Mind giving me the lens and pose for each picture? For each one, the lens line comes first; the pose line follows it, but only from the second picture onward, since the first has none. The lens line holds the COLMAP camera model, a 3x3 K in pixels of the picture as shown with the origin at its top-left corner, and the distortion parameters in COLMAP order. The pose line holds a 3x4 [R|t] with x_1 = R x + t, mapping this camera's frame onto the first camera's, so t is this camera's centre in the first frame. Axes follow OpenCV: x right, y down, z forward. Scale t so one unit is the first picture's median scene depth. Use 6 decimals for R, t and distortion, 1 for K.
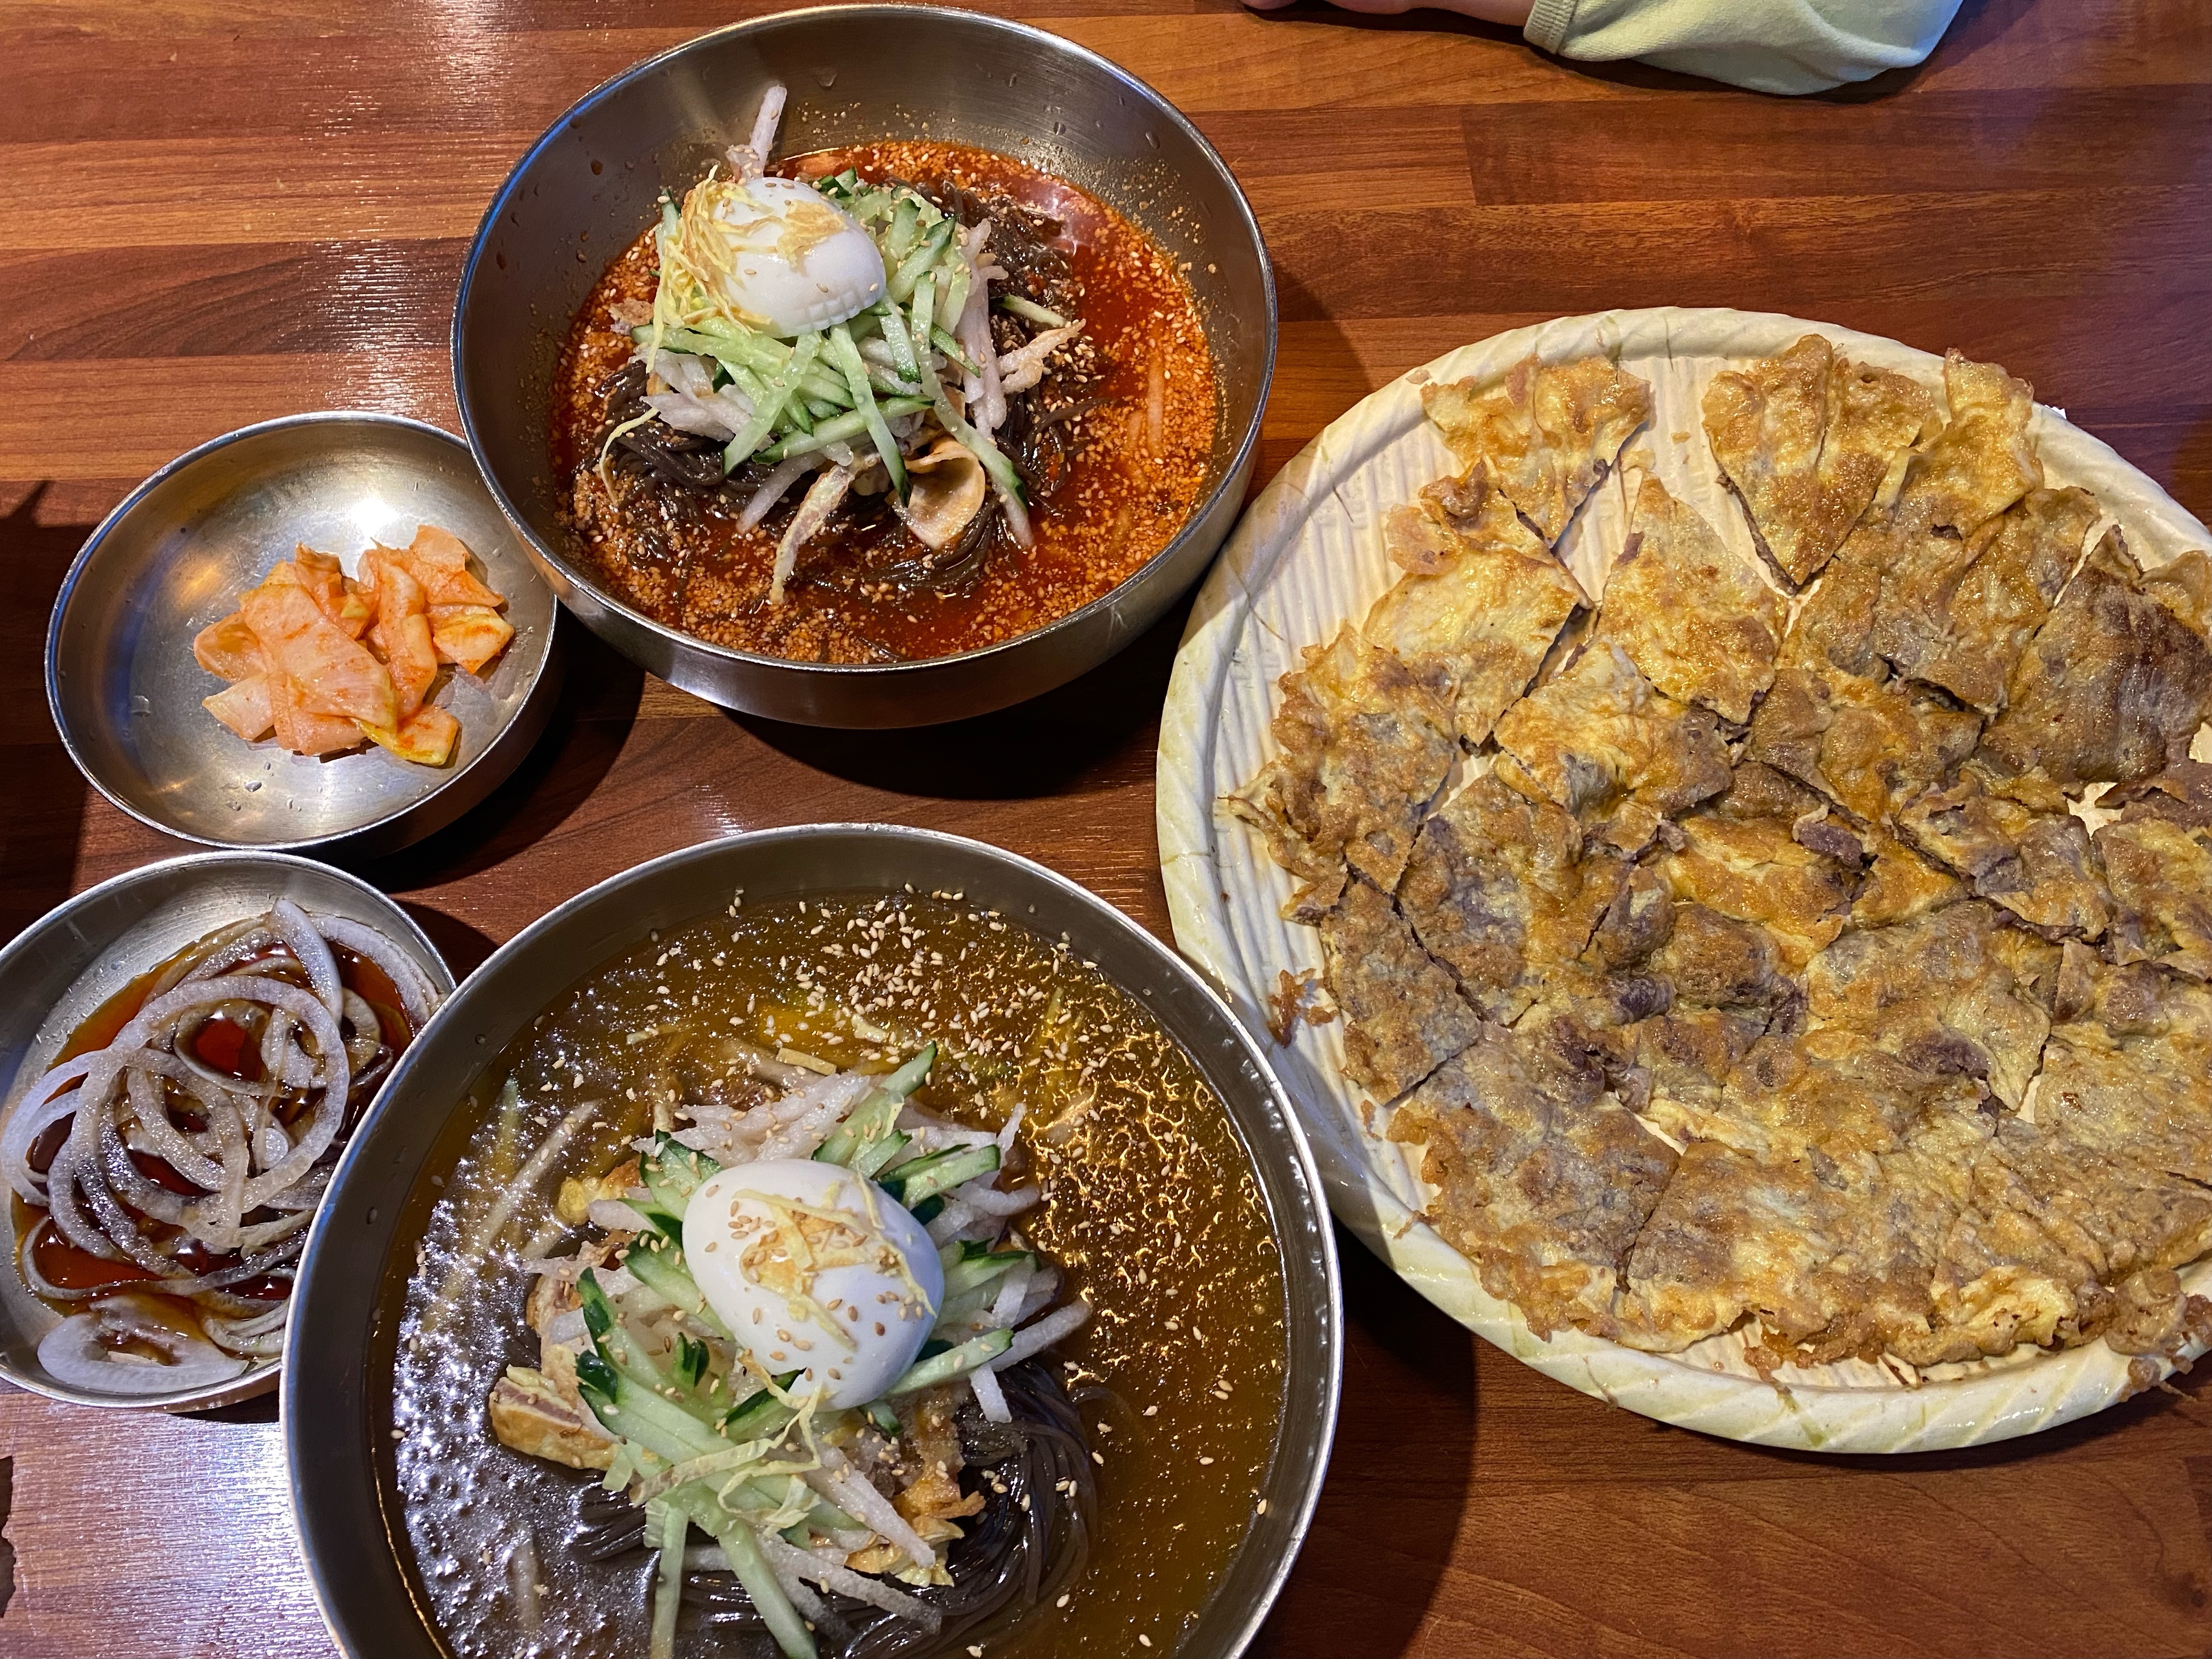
lens RADIAL K [[1514.7, 0, 1106.0], [0, 1514.7, 829.5], [0, 0, 1]] dist [0.005394, -0.018641]
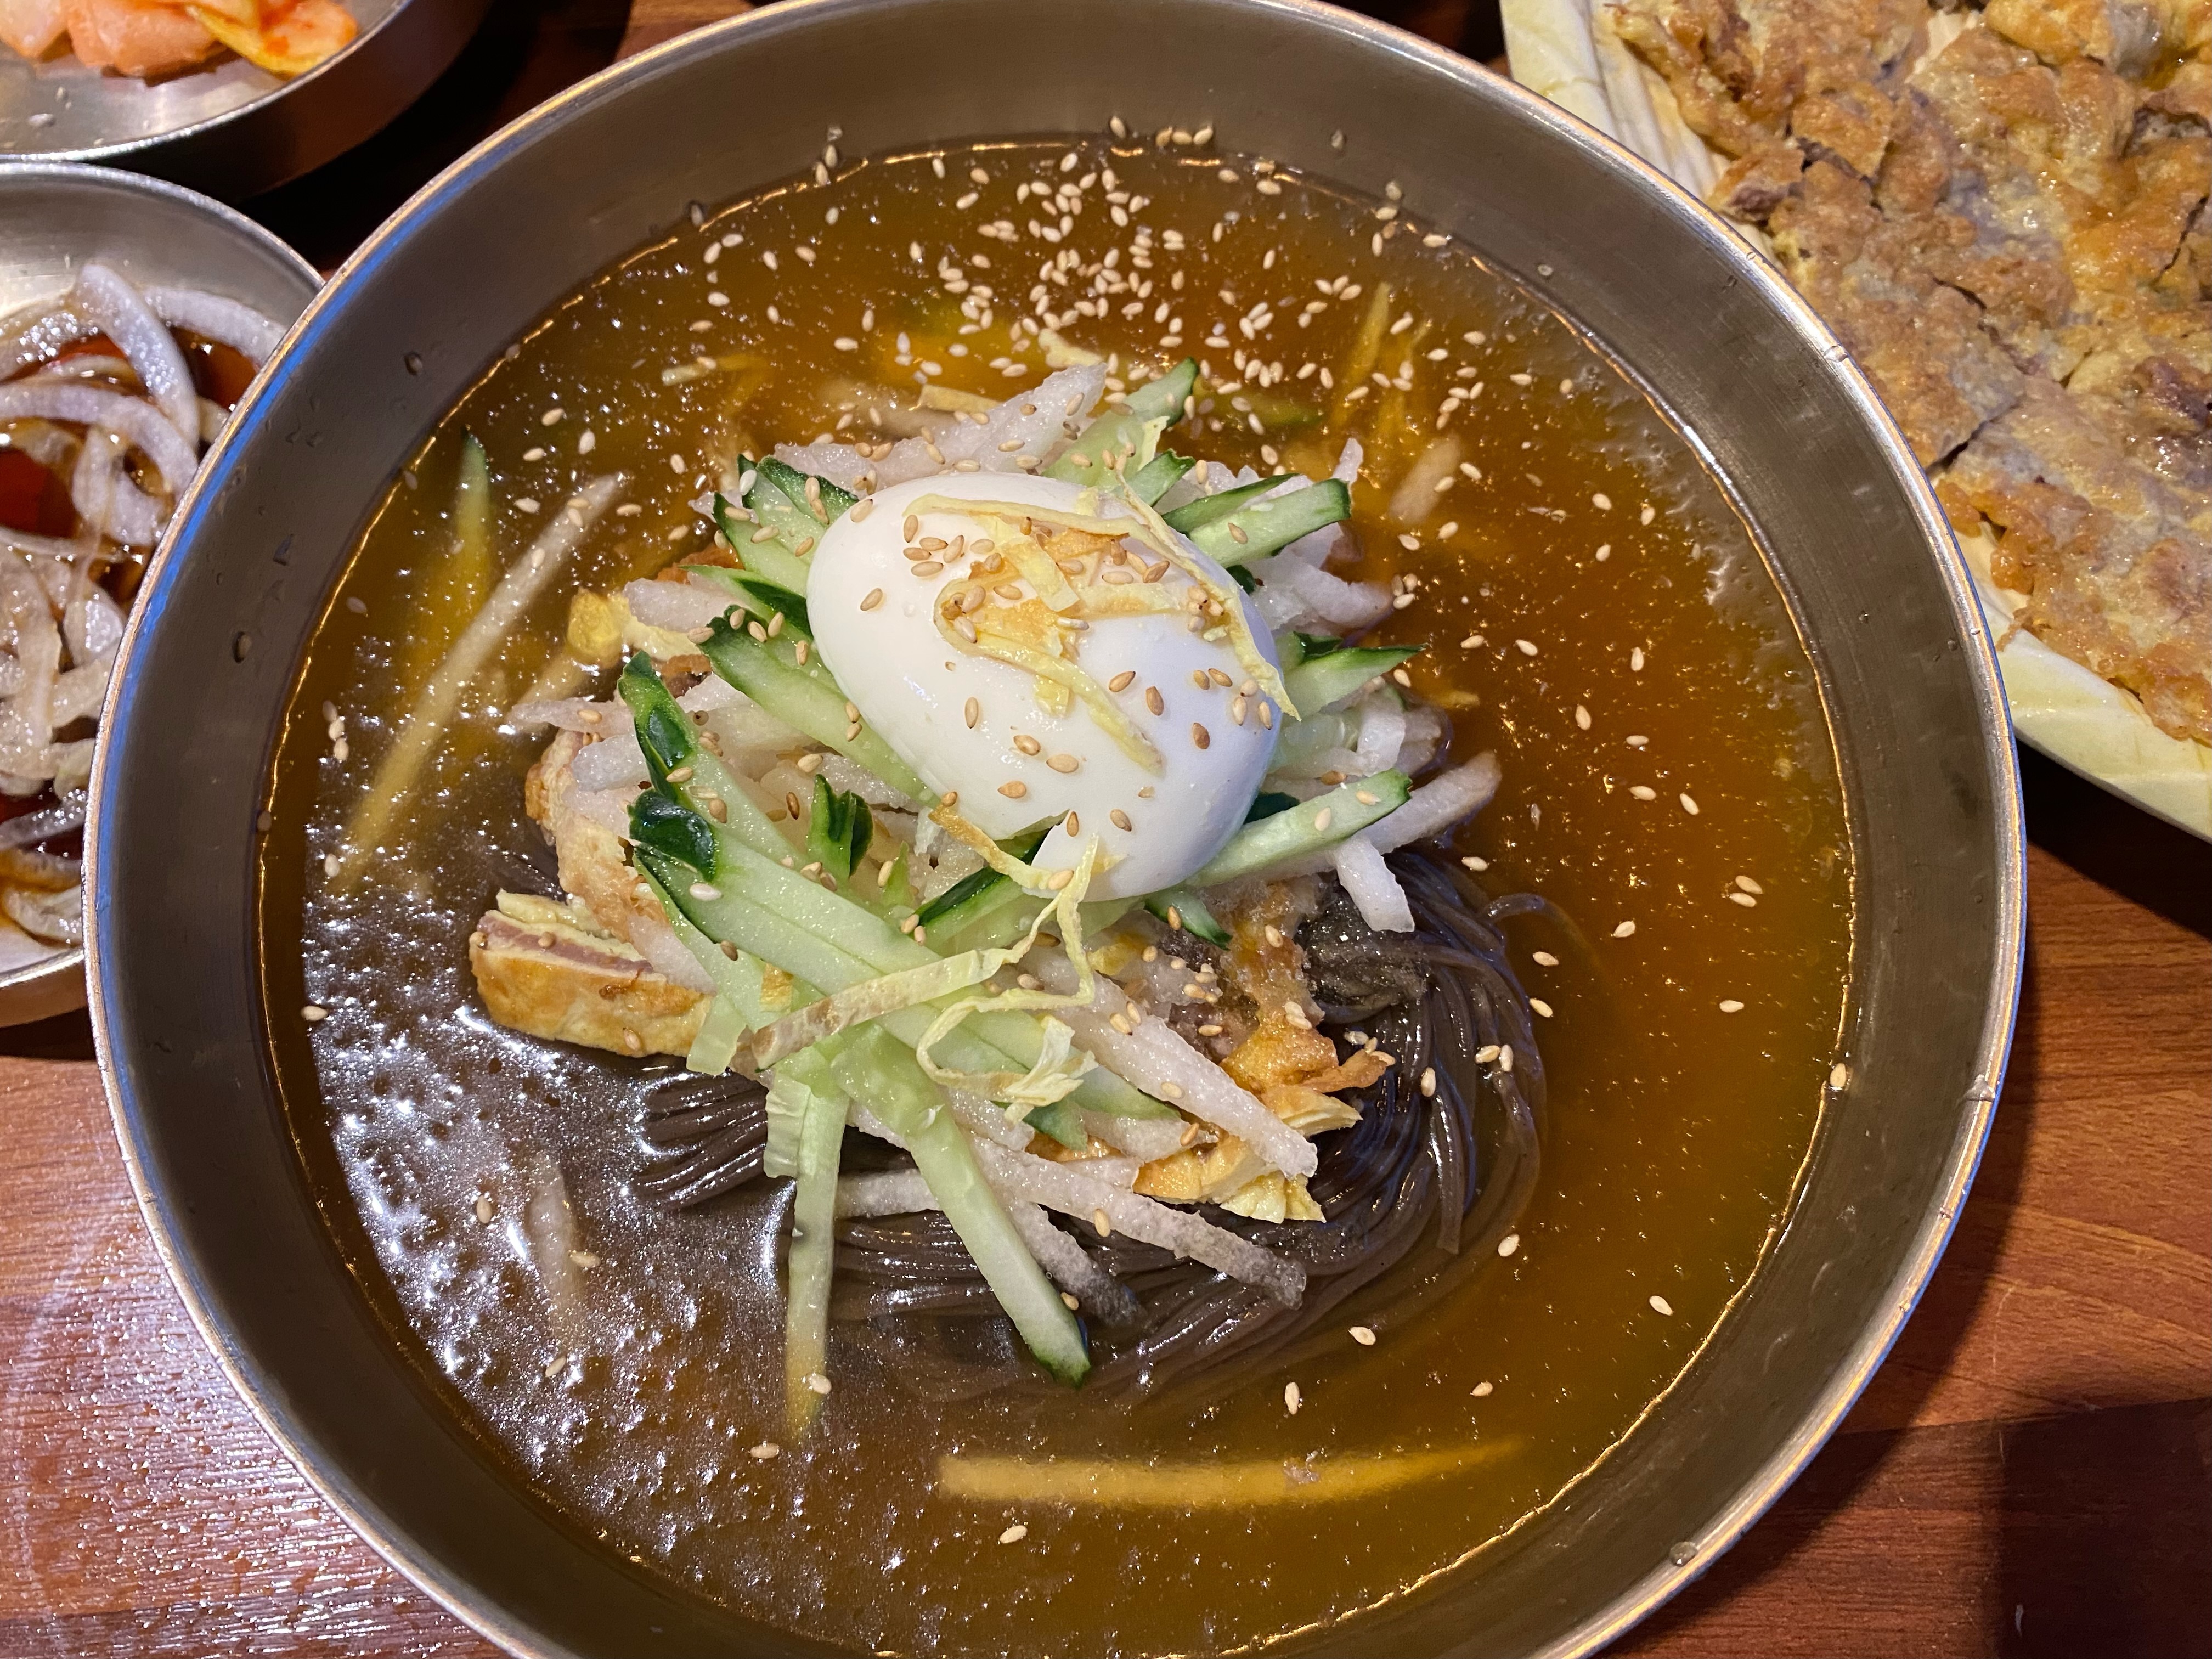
lens RADIAL K [[1692.4, 0, 1114.2], [0, 1692.4, 725.1], [0, 0, 1]] dist [-0.019678, -0.002966]
pose [[0.999355, -0.035846, -0.002125, -0.126831], [0.035896, 0.995747, 0.084850, 0.195576], [-0.000926, -0.084871, 0.996391, 0.294808]]
